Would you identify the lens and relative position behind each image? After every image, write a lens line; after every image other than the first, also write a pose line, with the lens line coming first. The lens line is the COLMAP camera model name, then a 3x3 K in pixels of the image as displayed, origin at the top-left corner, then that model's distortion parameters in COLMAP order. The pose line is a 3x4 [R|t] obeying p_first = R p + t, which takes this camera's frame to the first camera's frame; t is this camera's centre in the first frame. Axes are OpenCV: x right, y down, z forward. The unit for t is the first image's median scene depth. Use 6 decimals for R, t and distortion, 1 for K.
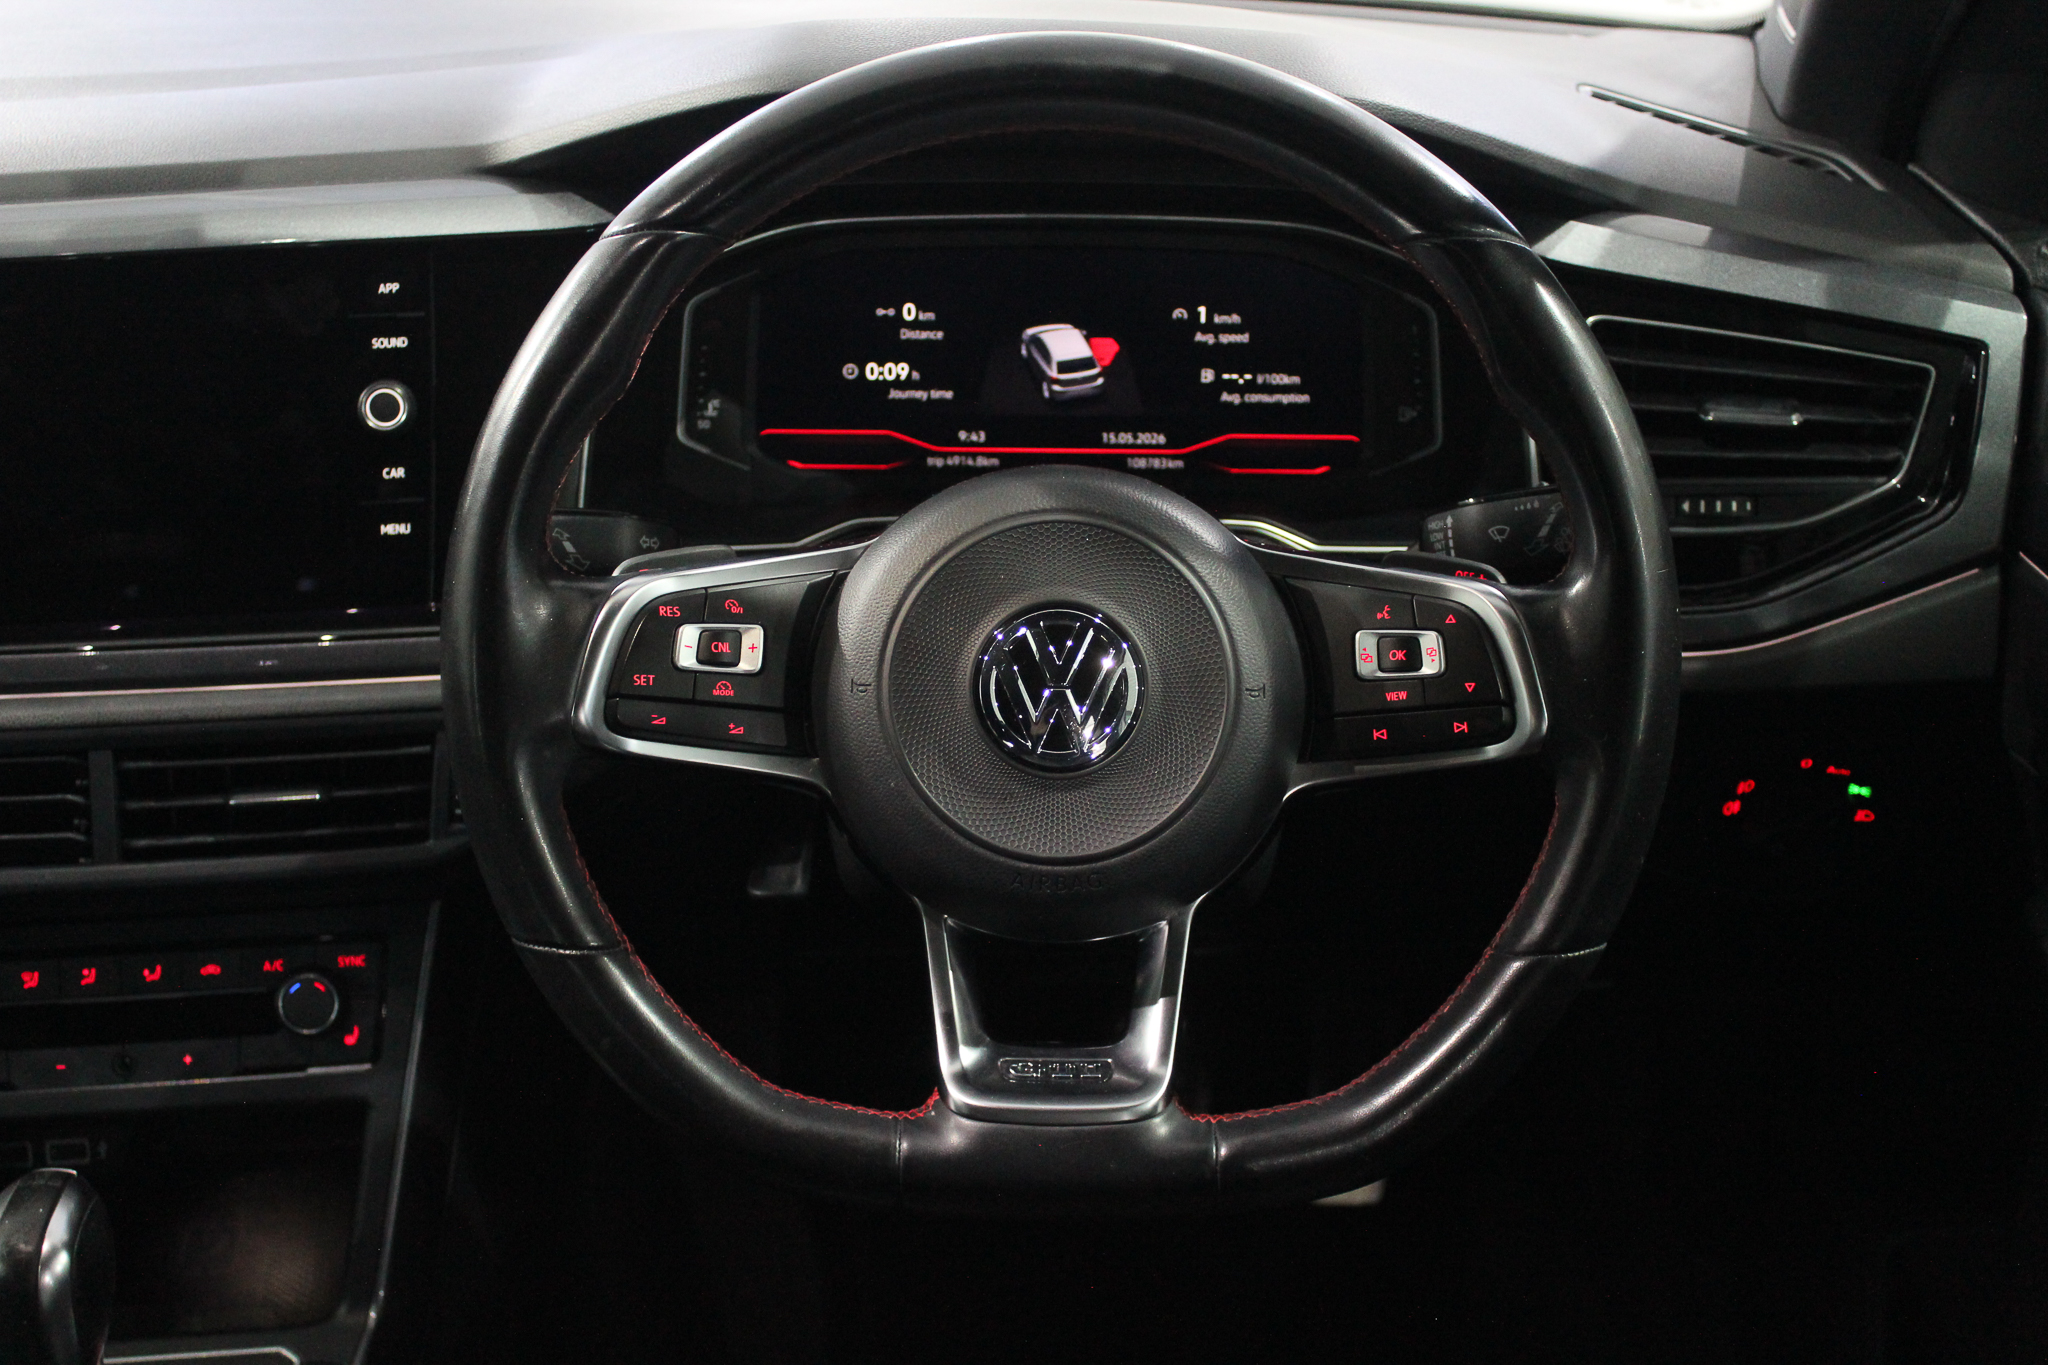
lens RADIAL K [[2686.6, 0, 1028.4], [0, 2686.6, 681.2], [0, 0, 1]] dist [-0.074836, 0.000000]
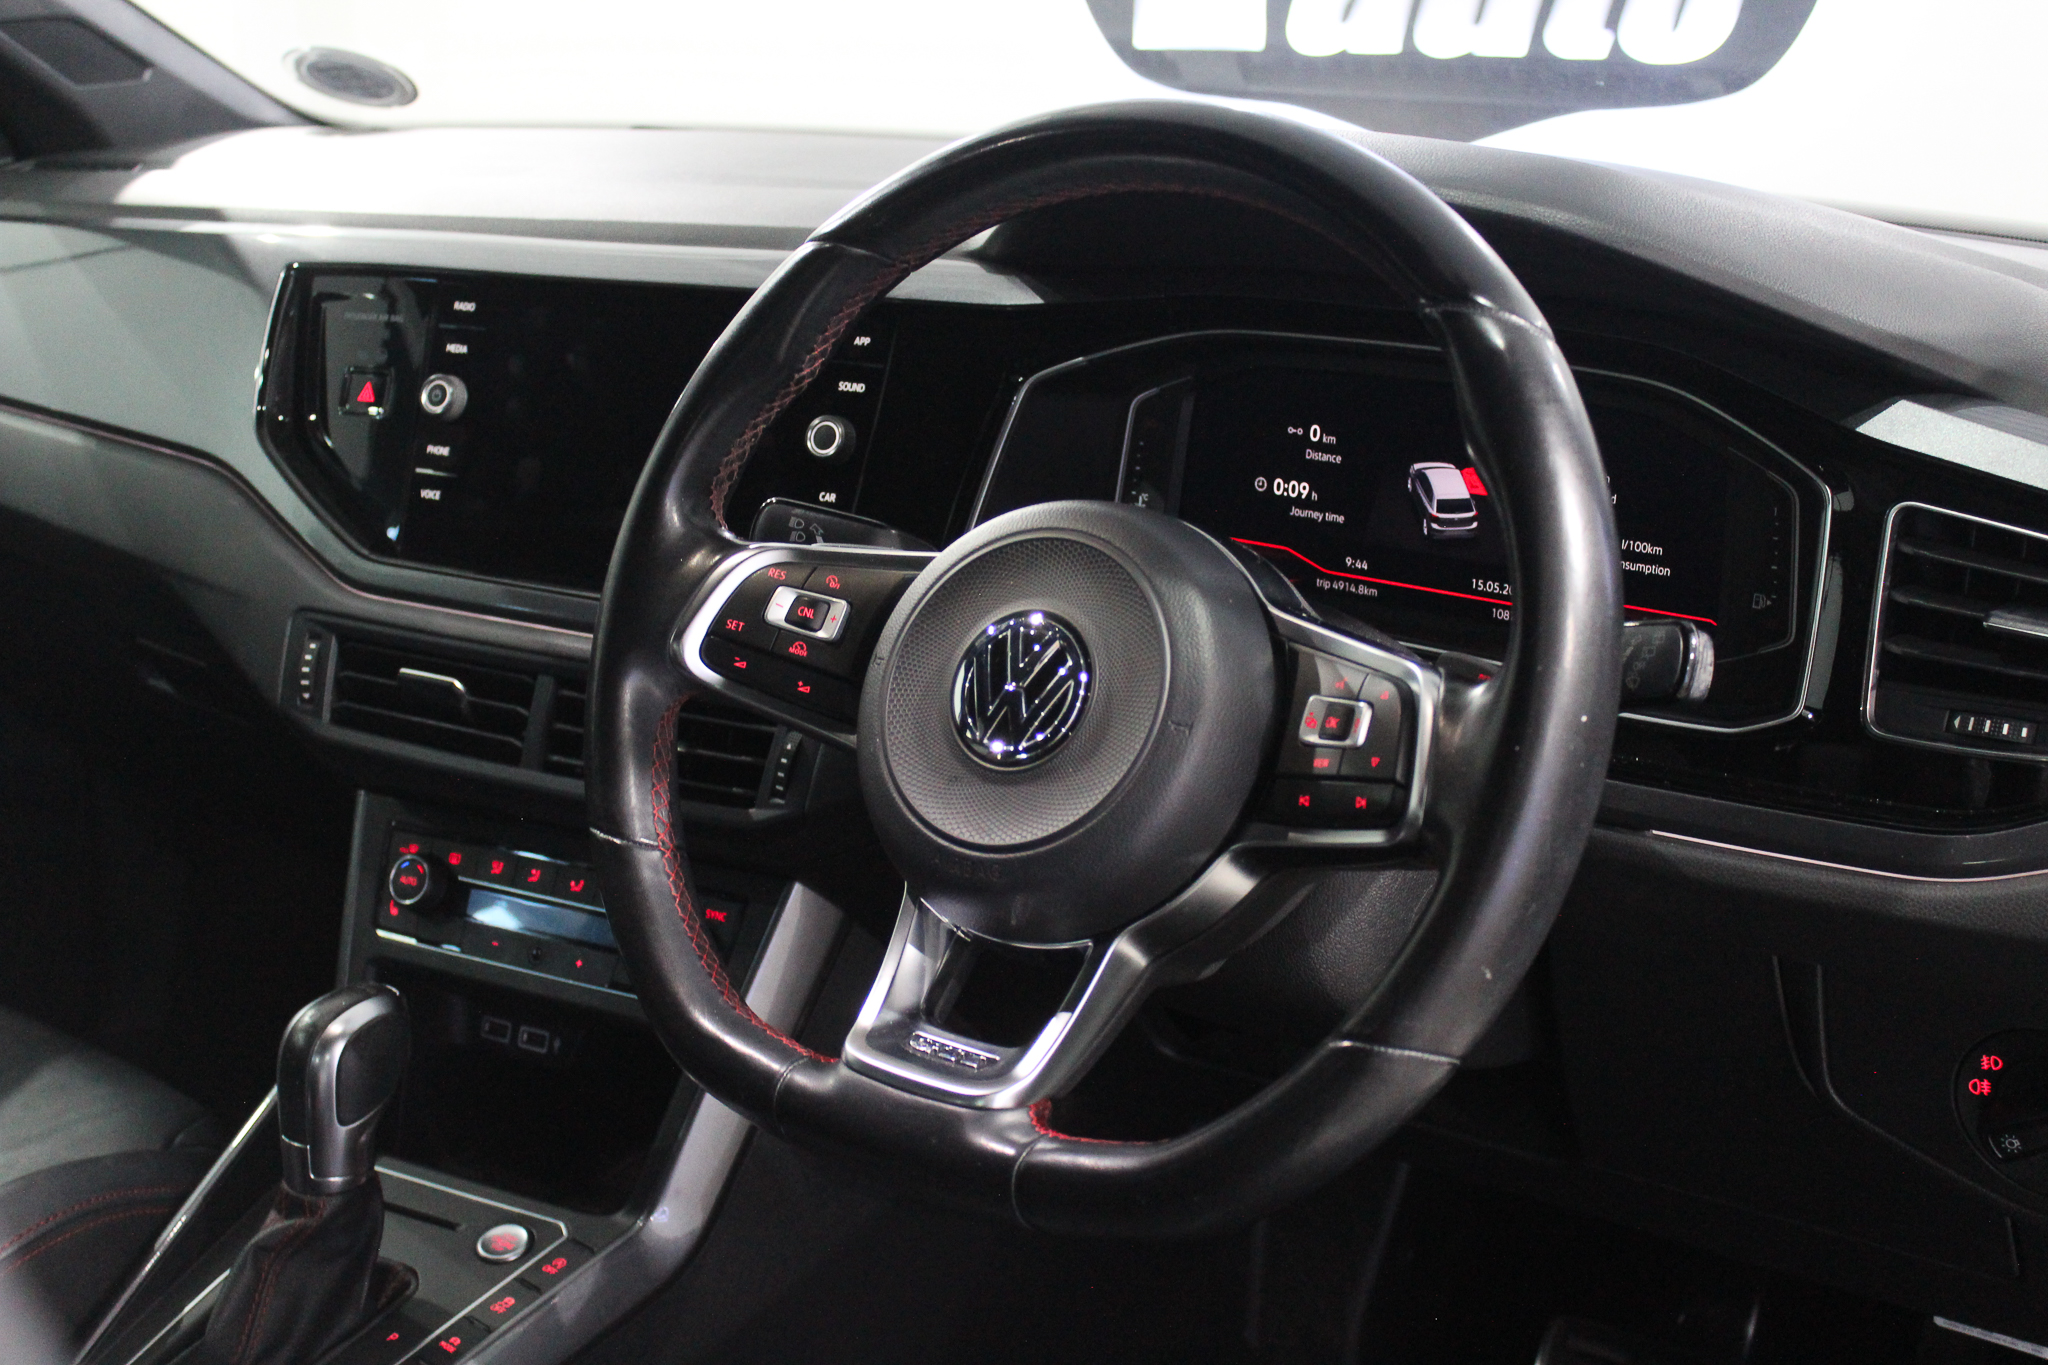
lens RADIAL K [[2686.6, 0, 1021.3], [0, 2686.6, 684.8], [0, 0, 1]] dist [-0.074836, 0.000000]
pose [[0.813032, 0.165514, -0.558197, 0.484175], [-0.246295, 0.966506, -0.072152, 0.062131], [0.527559, 0.196143, 0.826565, 0.110115]]
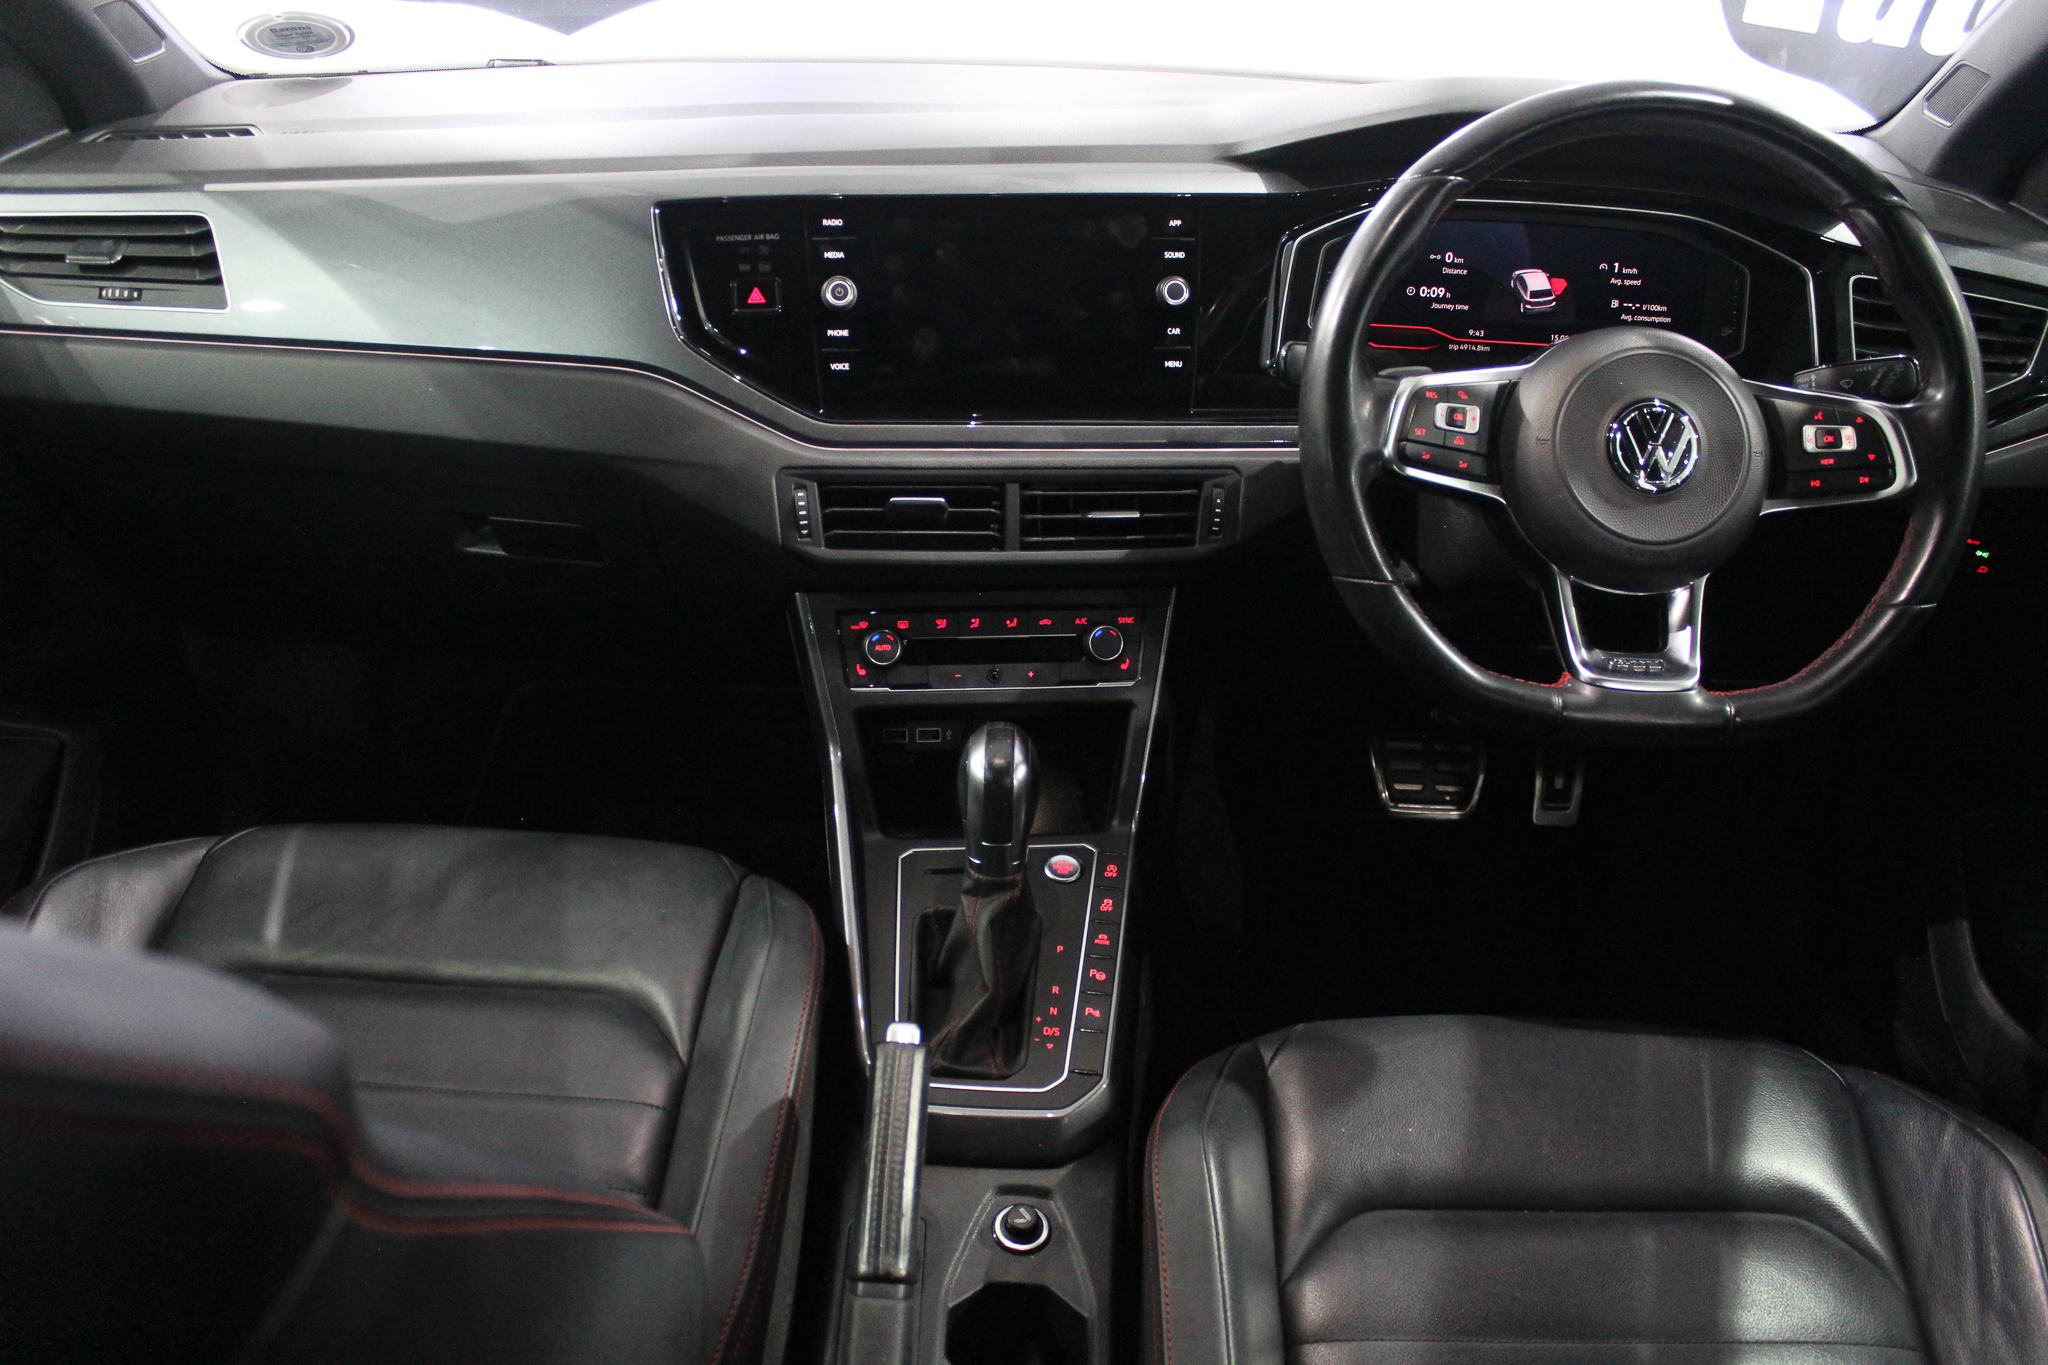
lens RADIAL K [[1721.5, 0, 1016.6], [0, 1721.5, 703.3], [0, 0, 1]] dist [-0.139529, 0.070994]
pose [[0.999442, 0.033341, -0.001765, -0.327513], [-0.033188, 0.997845, 0.056597, 0.100252], [0.003648, -0.056507, 0.998396, -0.101597]]
